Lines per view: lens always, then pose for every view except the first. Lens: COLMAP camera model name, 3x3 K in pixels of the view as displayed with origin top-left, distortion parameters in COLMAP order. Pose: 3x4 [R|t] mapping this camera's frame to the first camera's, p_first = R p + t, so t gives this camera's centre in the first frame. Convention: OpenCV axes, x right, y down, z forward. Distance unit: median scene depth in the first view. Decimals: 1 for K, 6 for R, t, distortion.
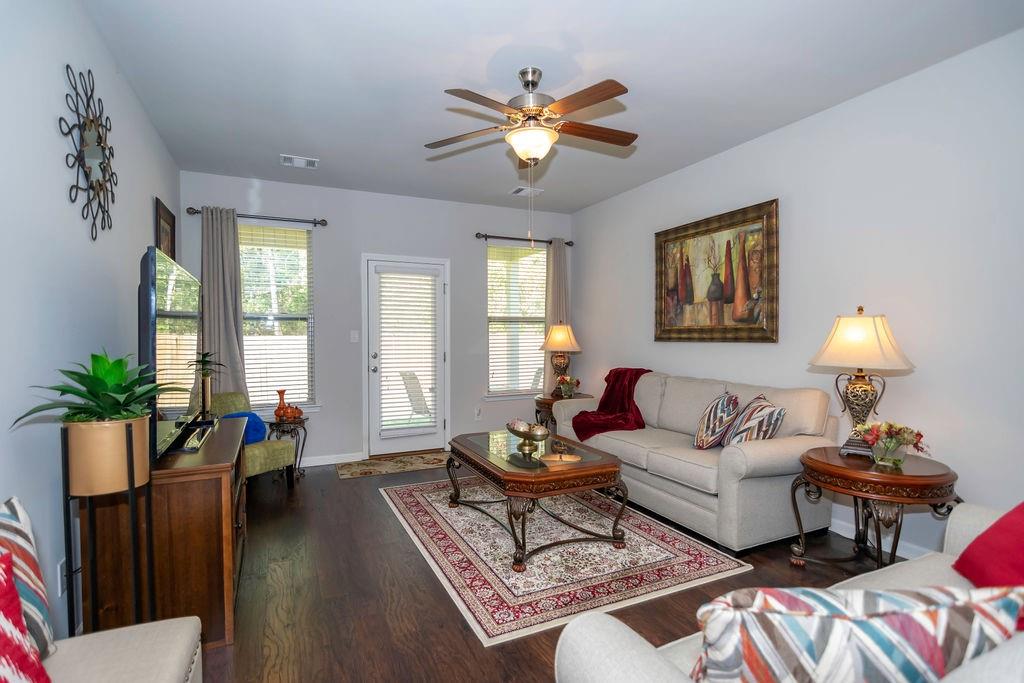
lens RADIAL K [[492.6, 0, 511.0], [0, 492.6, 344.0], [0, 0, 1]] dist [-0.013559, 0.001522]
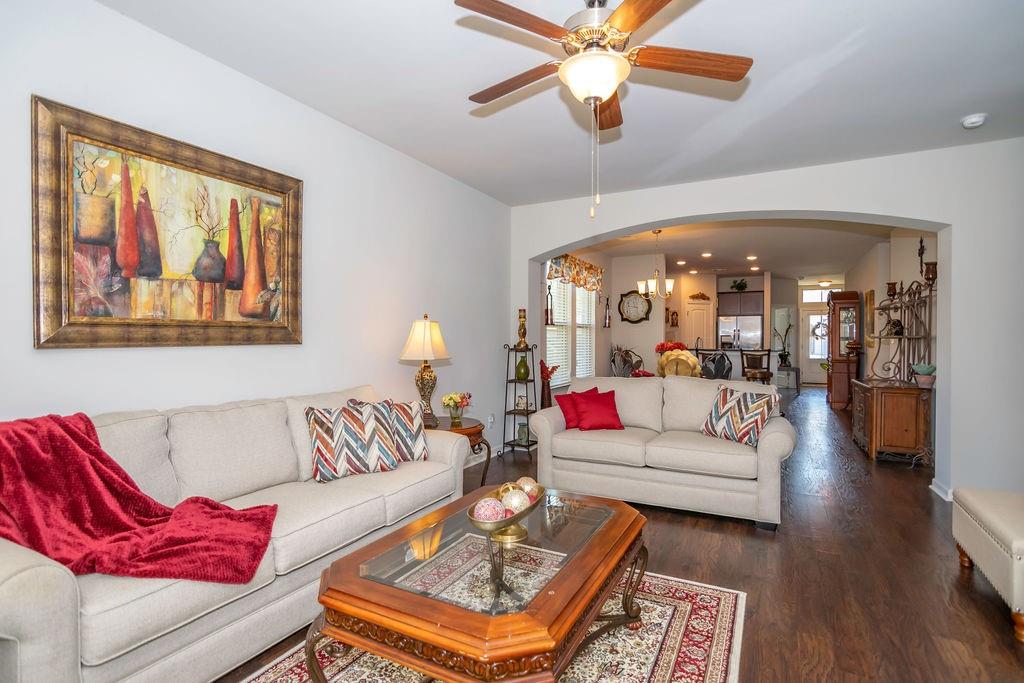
lens RADIAL K [[492.6, 0, 504.5], [0, 492.6, 342.6], [0, 0, 1]] dist [-0.013559, 0.001522]
pose [[-0.587531, 0.002346, 0.809199, -0.334966], [0.024253, 0.999598, 0.014711, -0.008721], [-0.808838, 0.028269, -0.587351, 1.079737]]
